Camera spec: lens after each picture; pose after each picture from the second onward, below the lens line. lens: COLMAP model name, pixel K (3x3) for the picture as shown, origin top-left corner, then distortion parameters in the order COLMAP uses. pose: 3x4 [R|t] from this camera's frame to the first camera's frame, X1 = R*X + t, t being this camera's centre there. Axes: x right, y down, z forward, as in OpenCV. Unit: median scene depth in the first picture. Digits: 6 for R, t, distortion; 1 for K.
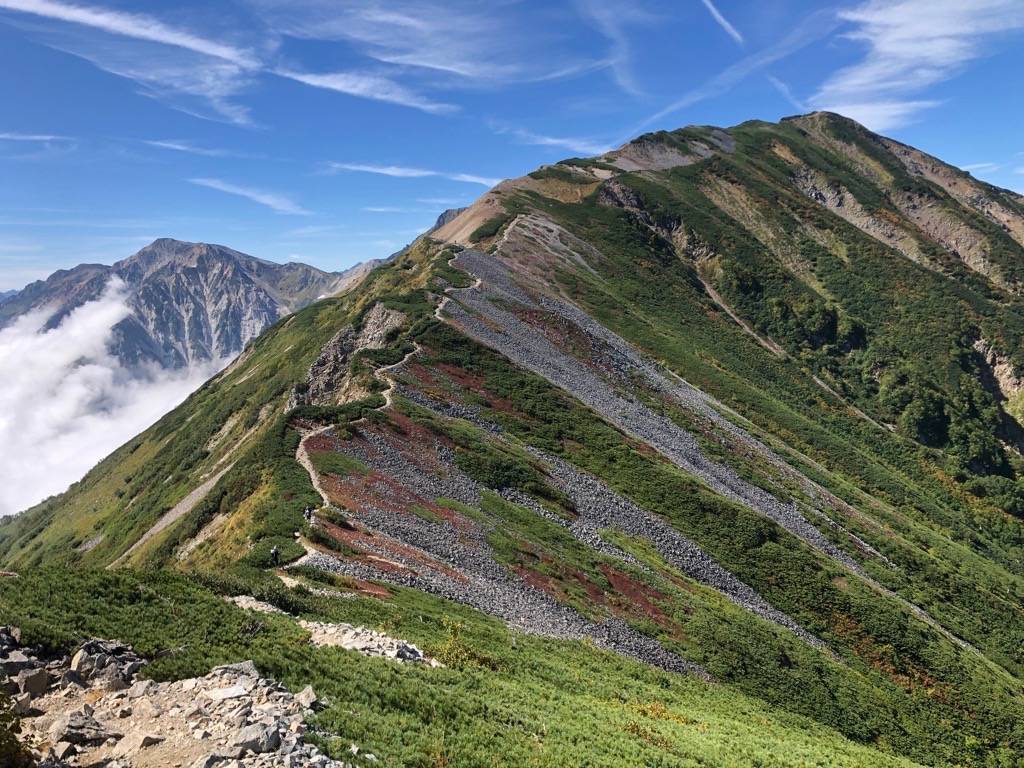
lens RADIAL K [[836.9, 0, 509.1], [0, 836.9, 384.2], [0, 0, 1]] dist [0.033545, -0.007591]
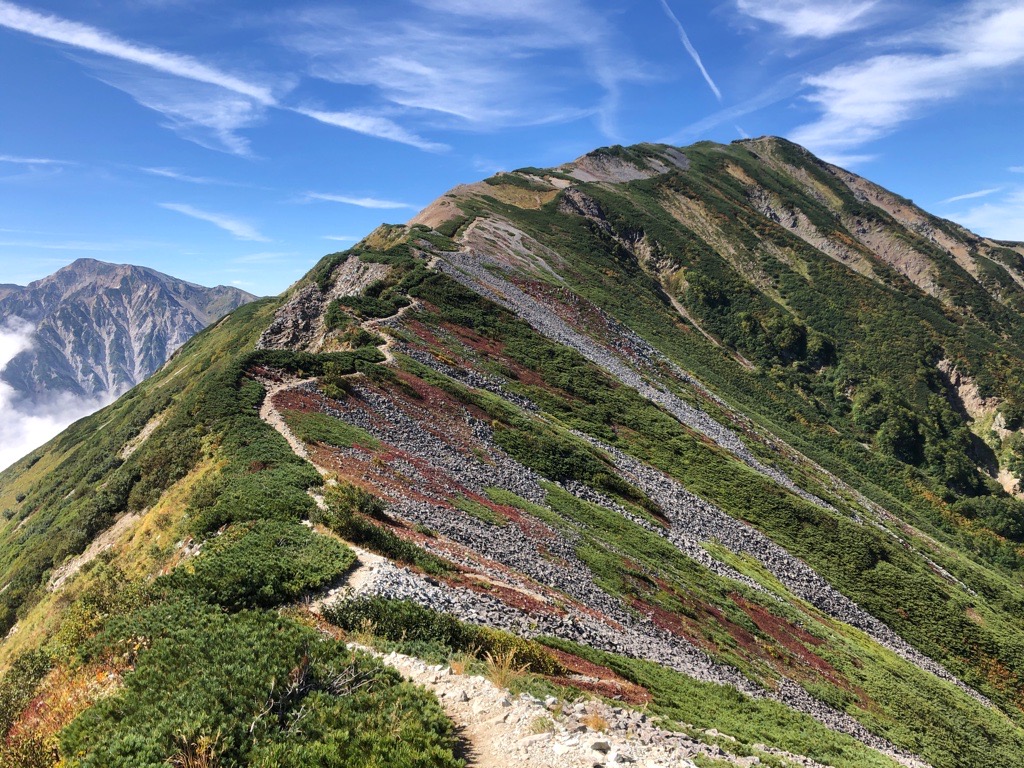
lens RADIAL K [[836.9, 0, 512.5], [0, 836.9, 386.7], [0, 0, 1]] dist [0.033545, -0.007591]
pose [[0.996556, 0.009892, 0.082329, -0.060925], [-0.007205, 0.999434, -0.032868, 0.040974], [-0.082608, 0.032161, 0.996063, 0.189975]]
